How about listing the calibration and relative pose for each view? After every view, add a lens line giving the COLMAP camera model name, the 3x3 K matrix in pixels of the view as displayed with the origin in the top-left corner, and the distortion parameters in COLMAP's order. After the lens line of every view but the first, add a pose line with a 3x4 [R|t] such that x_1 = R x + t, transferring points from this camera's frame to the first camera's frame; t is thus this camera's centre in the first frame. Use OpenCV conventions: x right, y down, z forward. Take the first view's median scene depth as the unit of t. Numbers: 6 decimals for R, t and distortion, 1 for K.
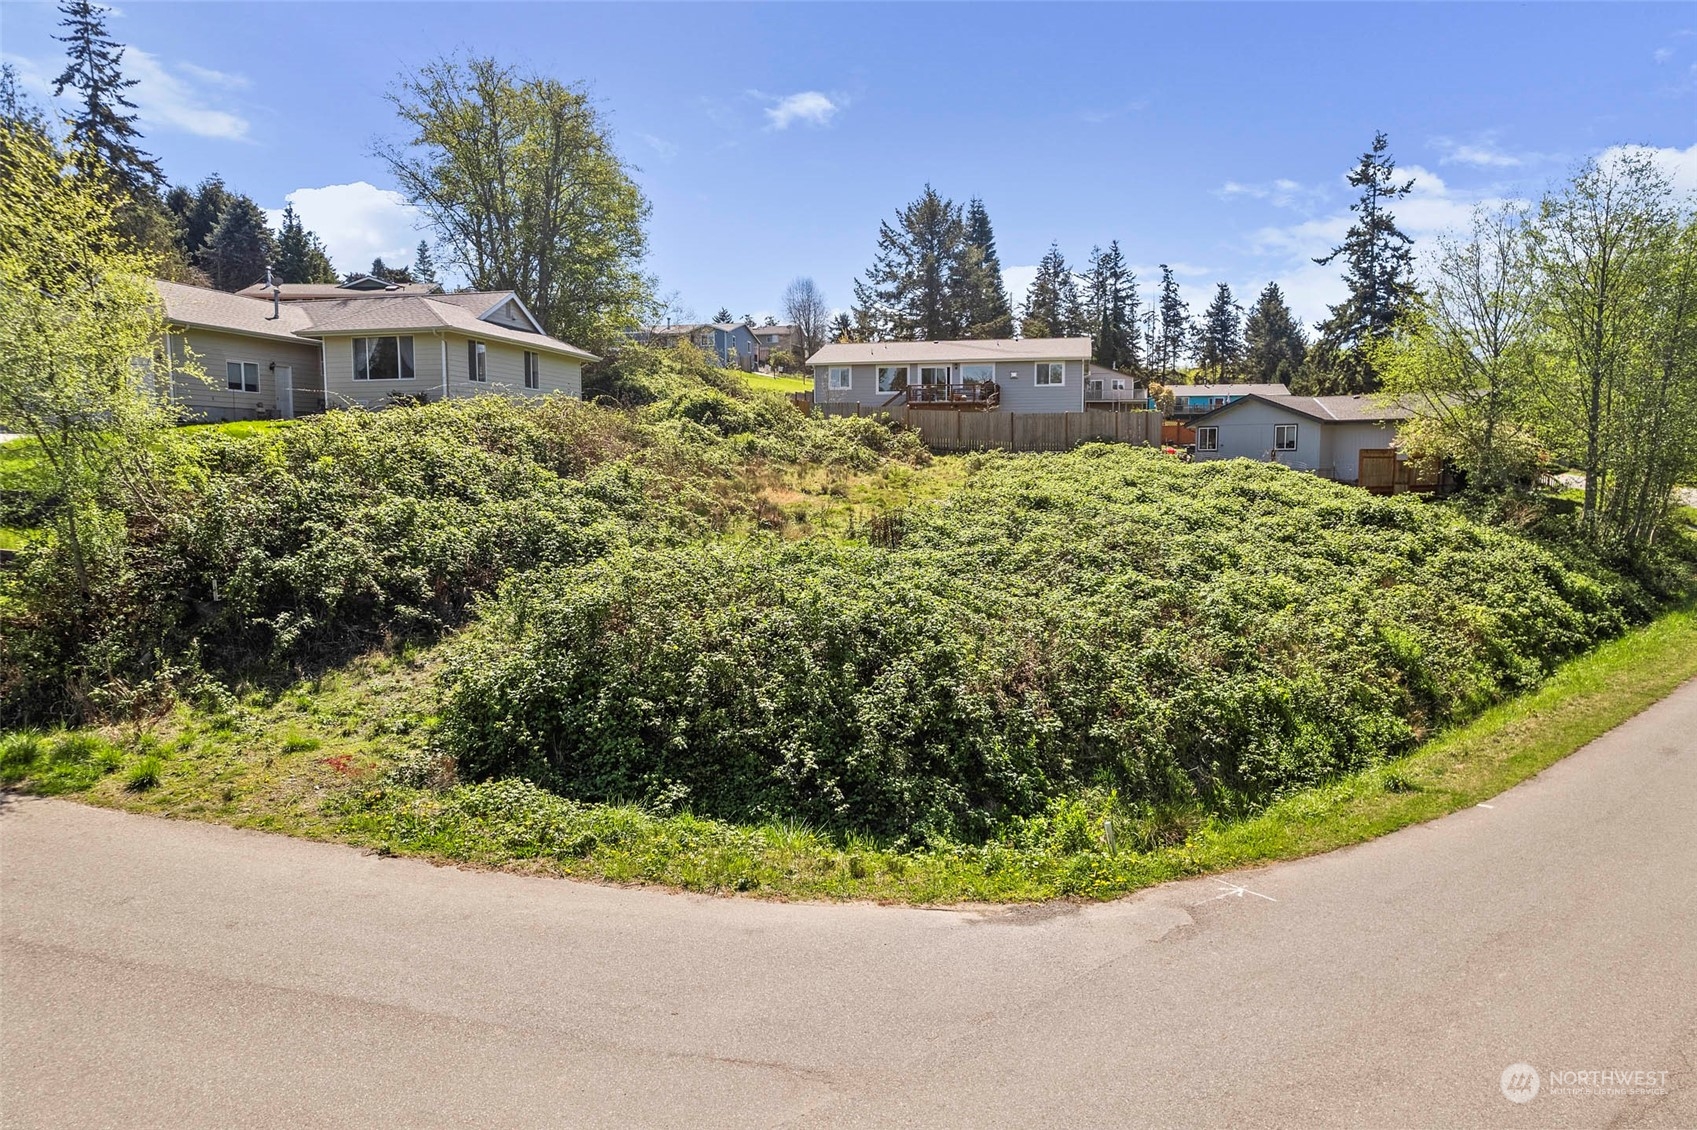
lens RADIAL K [[1207.1, 0, 869.8], [0, 1207.1, 452.4], [0, 0, 1]] dist [-0.069506, 0.053711]
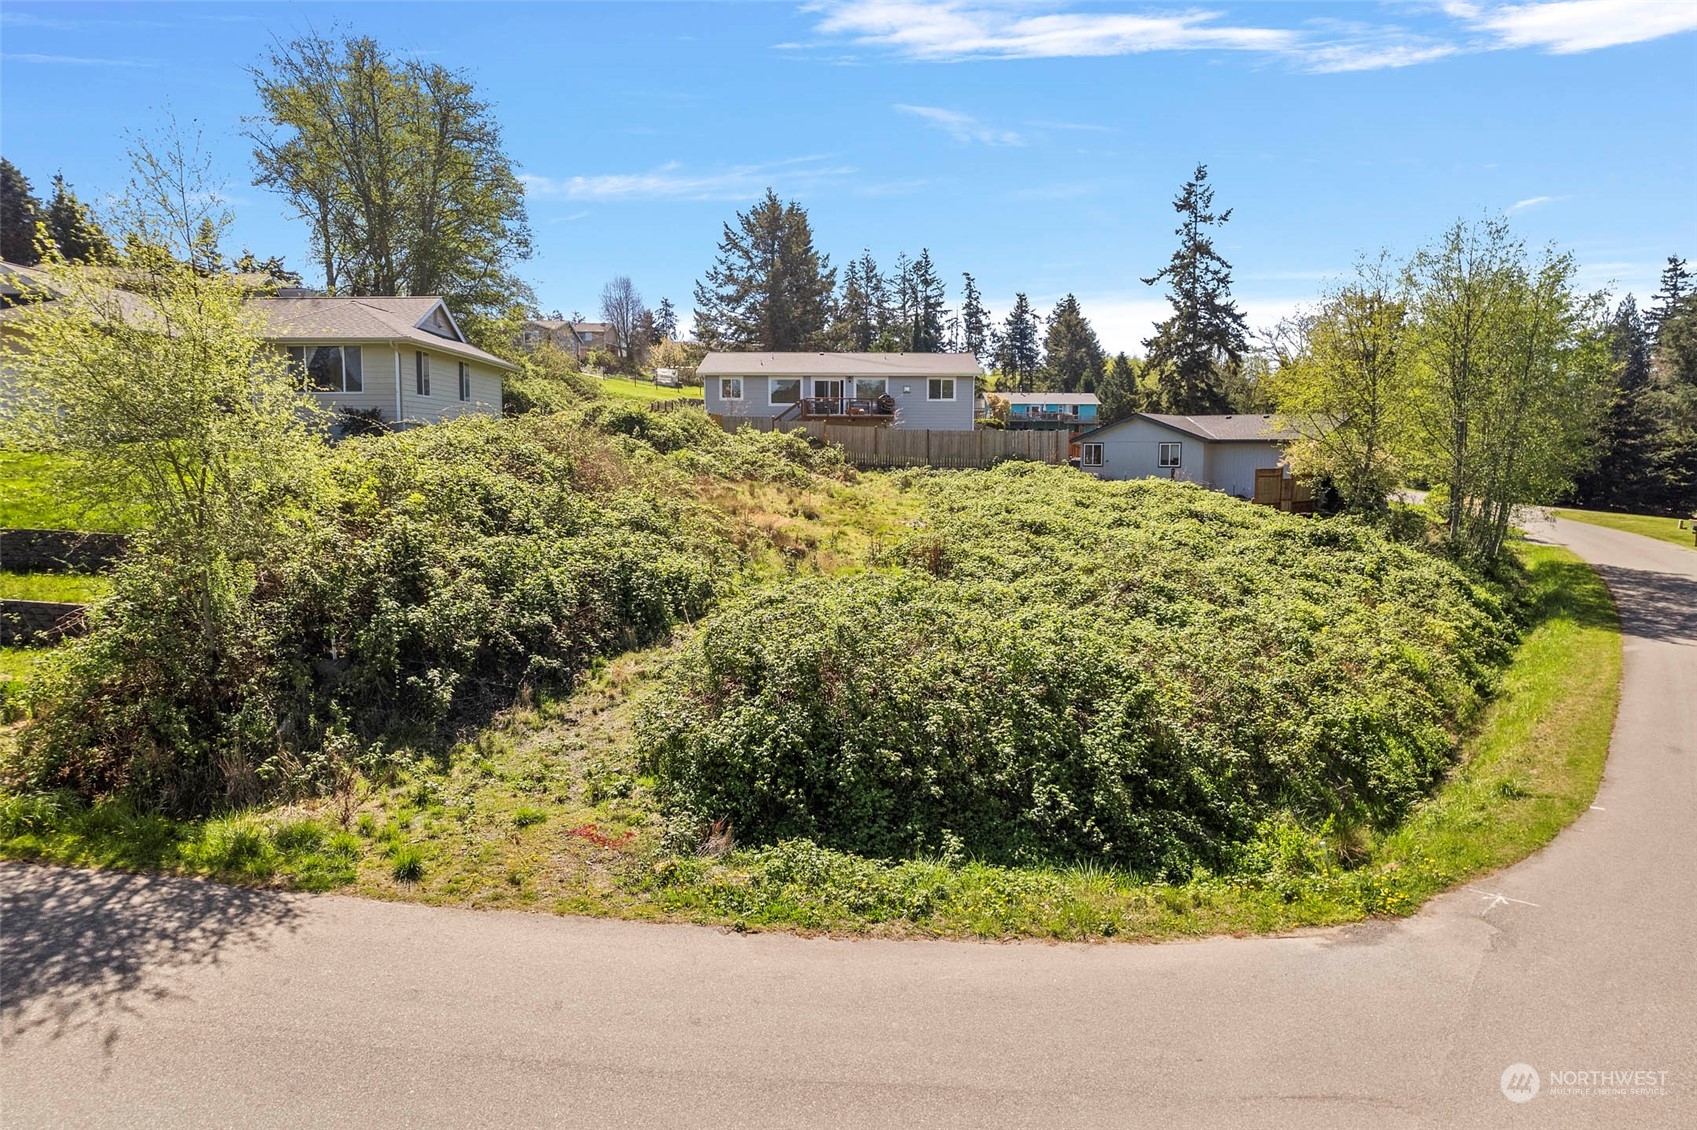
lens RADIAL K [[1207.1, 0, 894.7], [0, 1207.1, 460.7], [0, 0, 1]] dist [-0.069506, 0.053711]
pose [[0.975839, 0.006739, 0.218388, -0.146443], [-0.009227, 0.999904, 0.010372, -0.018112], [-0.218298, -0.012137, 0.975807, 0.003192]]
